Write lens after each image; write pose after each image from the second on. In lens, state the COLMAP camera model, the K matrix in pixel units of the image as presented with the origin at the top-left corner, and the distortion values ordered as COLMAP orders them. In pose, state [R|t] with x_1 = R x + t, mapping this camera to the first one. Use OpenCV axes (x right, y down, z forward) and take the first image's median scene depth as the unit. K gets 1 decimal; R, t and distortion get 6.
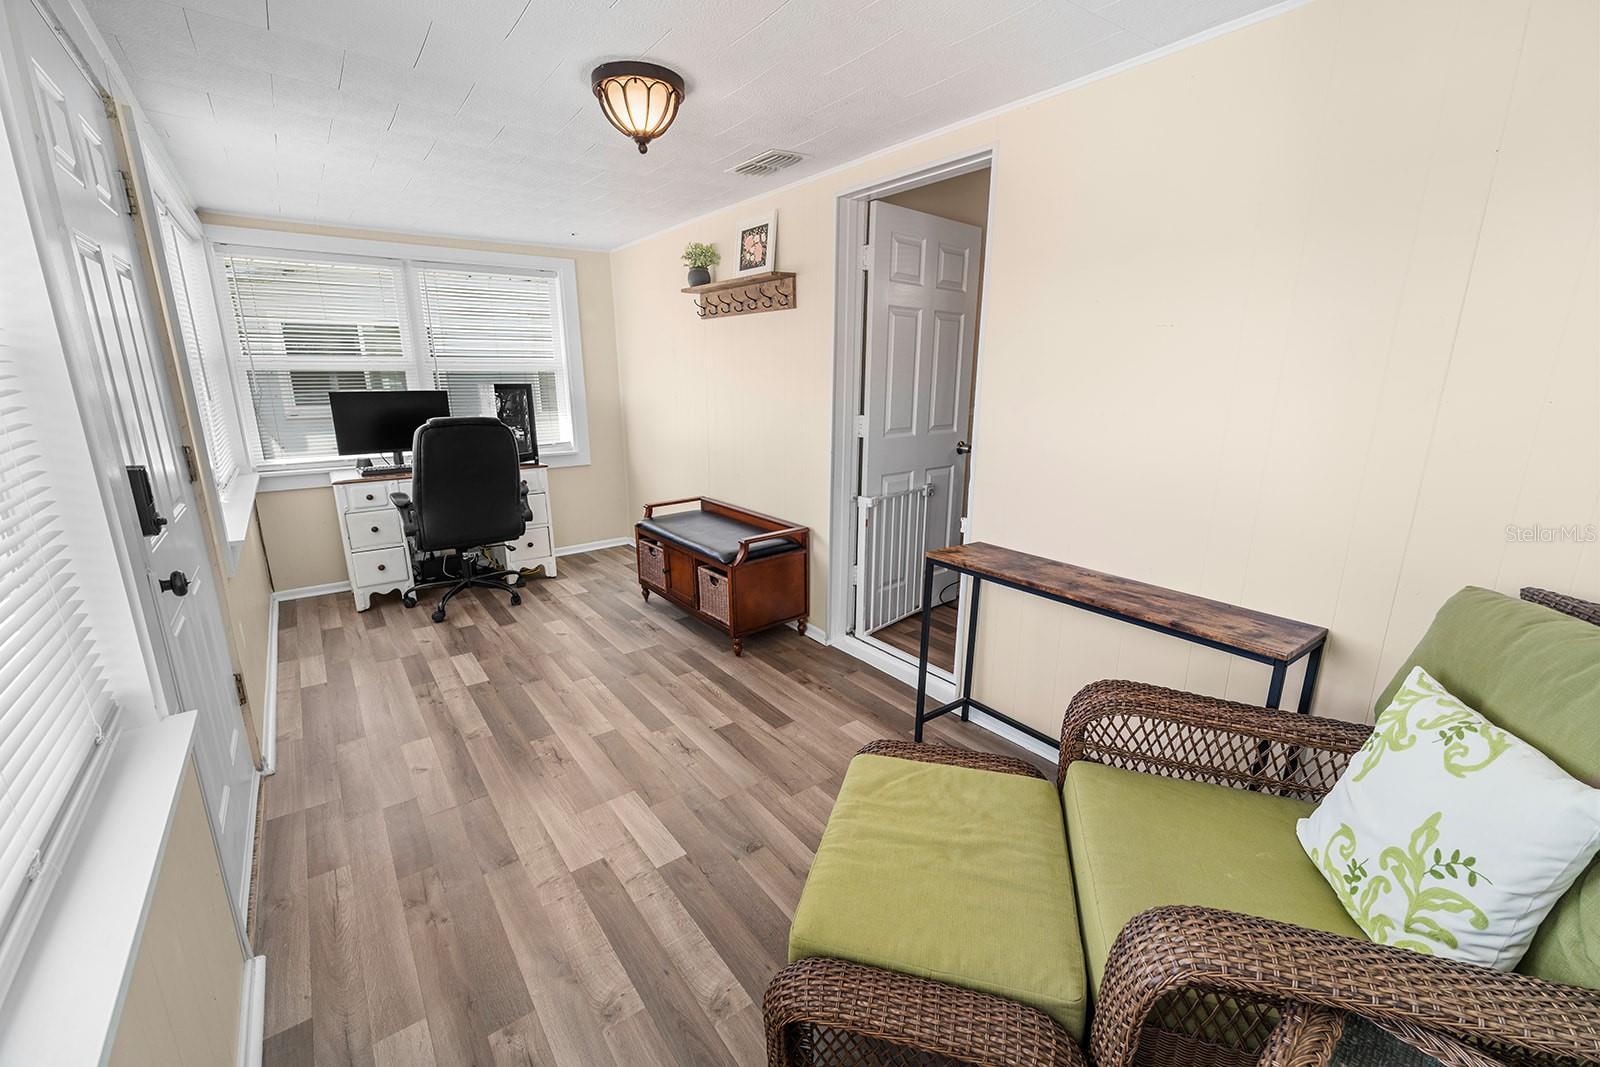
lens RADIAL K [[654.7, 0, 800.0], [0, 654.7, 533.5], [0, 0, 1]] dist [-0.008321, 0.000146]
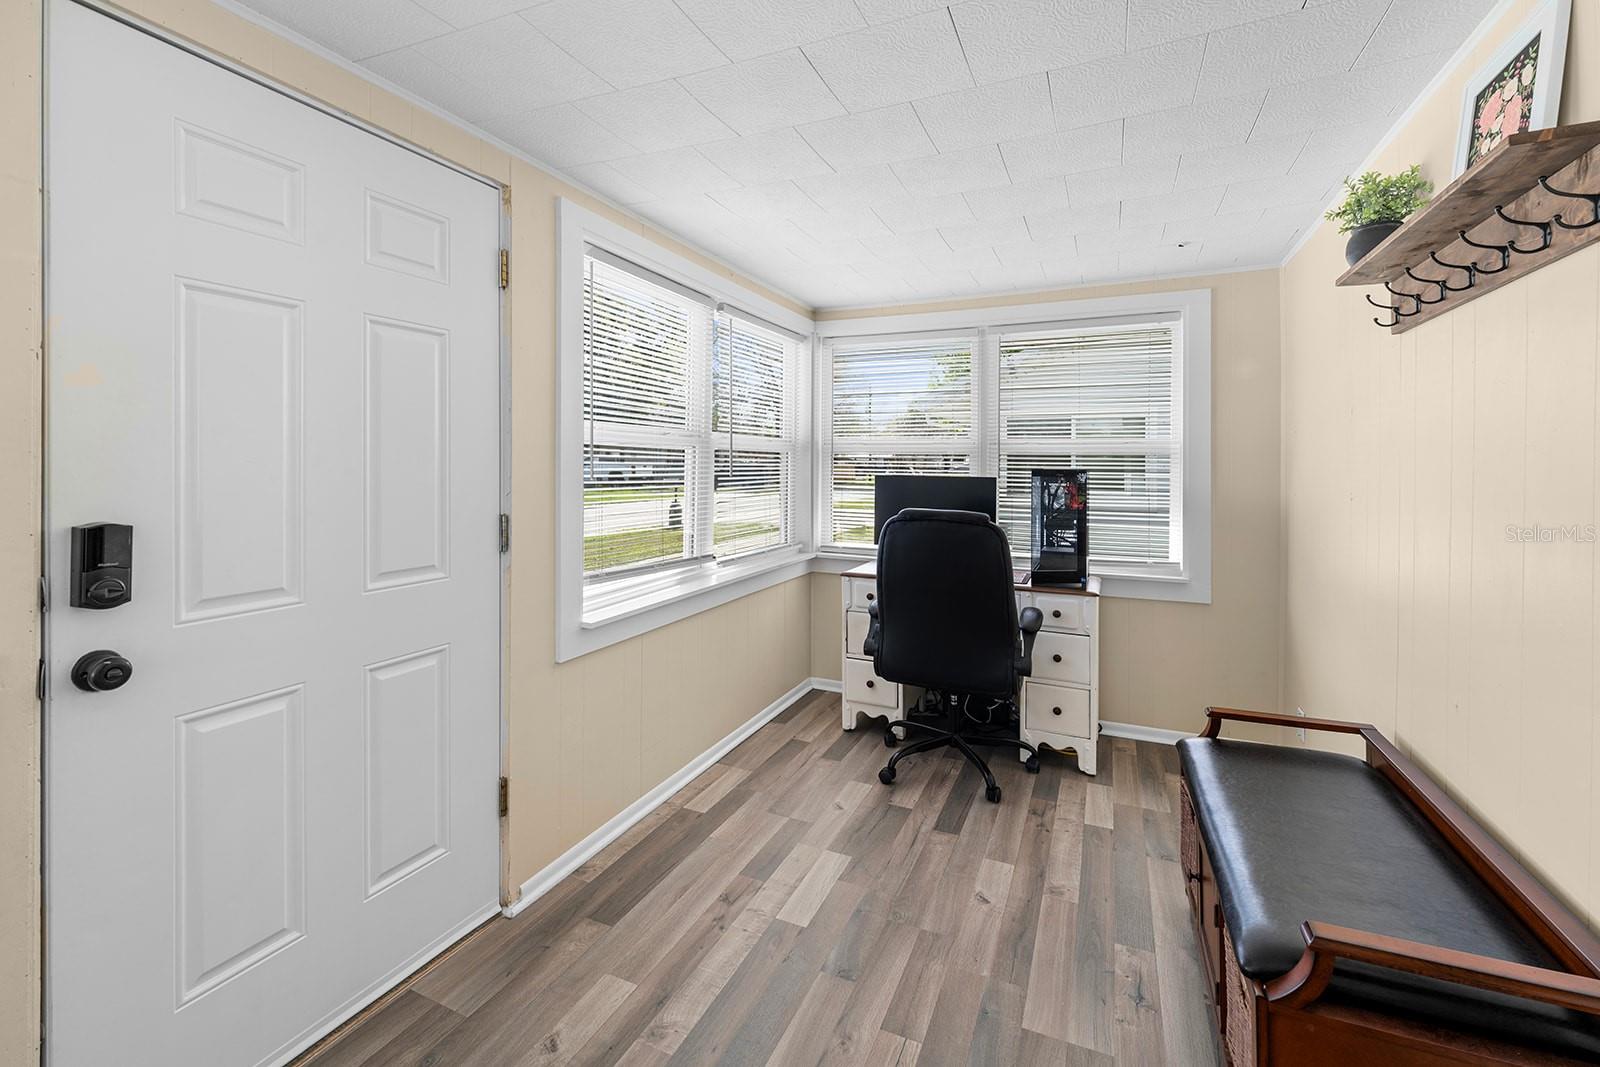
lens RADIAL K [[684.3, 0, 800.9], [0, 684.3, 465.1], [0, 0, 1]] dist [0.001729, -0.007508]
pose [[0.483823, 0.003901, -0.875157, 0.067213], [-0.221211, 0.968063, -0.117980, -0.096753], [0.846747, 0.250676, 0.469235, 0.472777]]
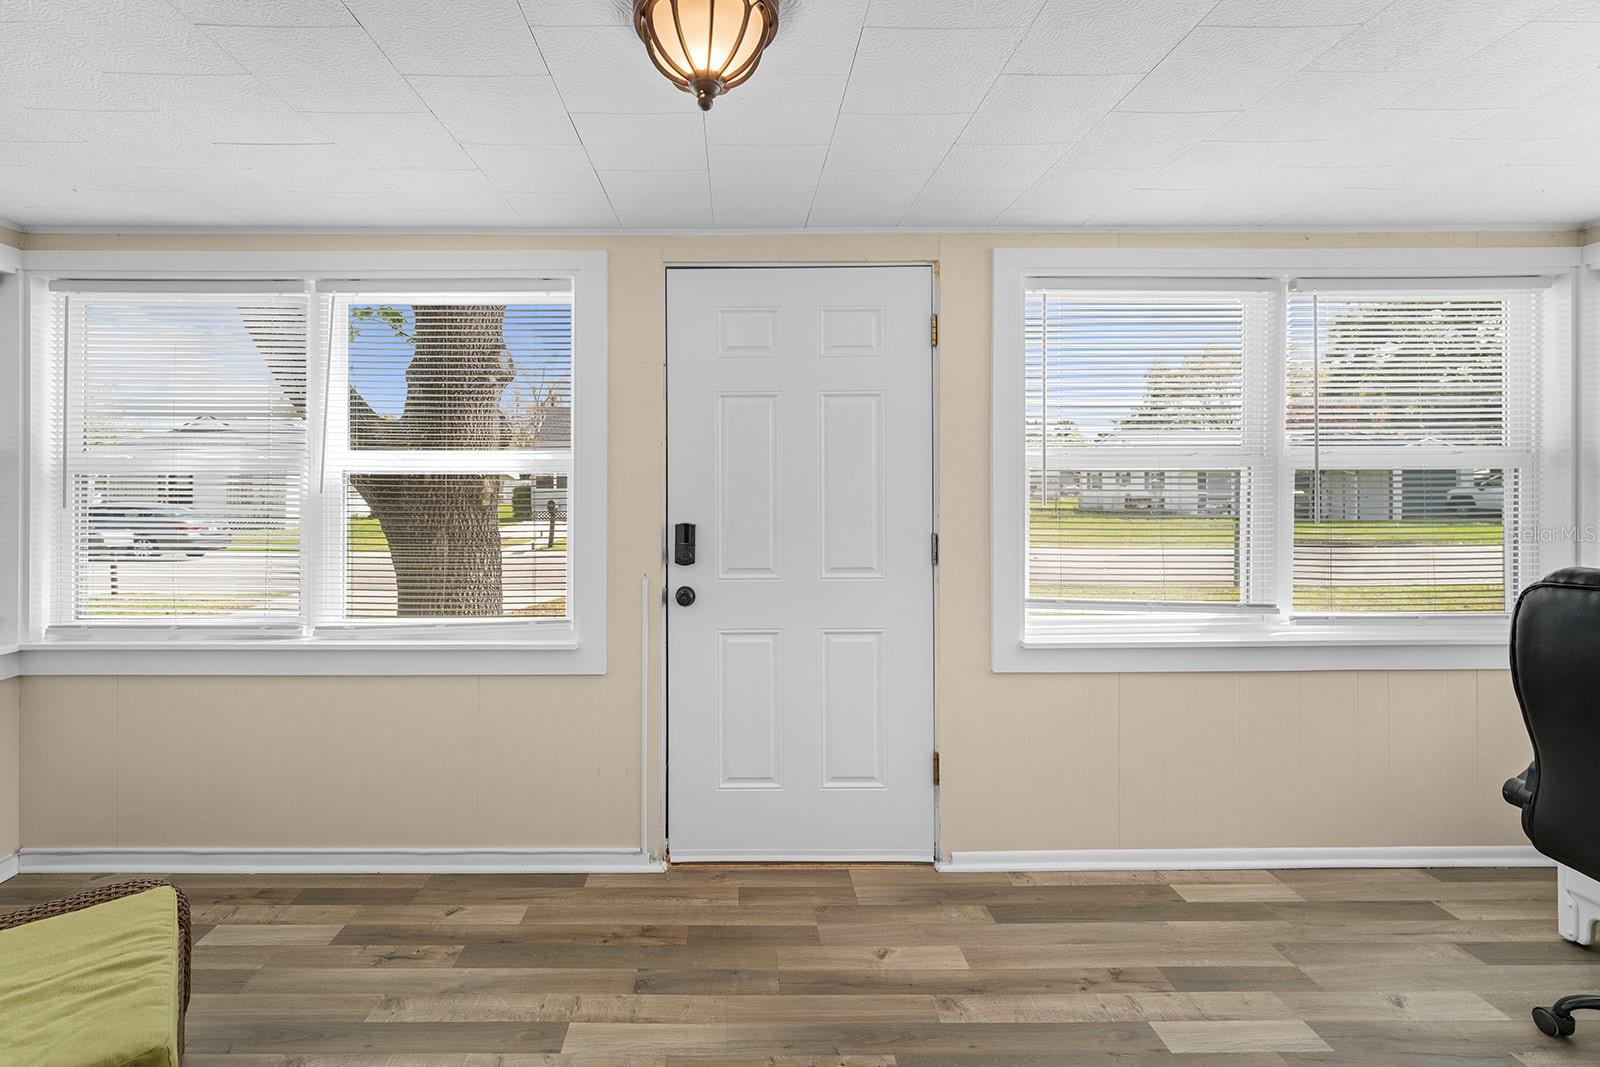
lens RADIAL K [[716.2, 0, 738.8], [0, 716.2, 482.7], [0, 0, 1]] dist [-0.001323, -0.000676]
pose [[-0.599420, -0.003219, -0.800429, 0.137911], [-0.193921, 0.970785, 0.141317, -0.176685], [0.776589, 0.239928, -0.582532, 0.773824]]
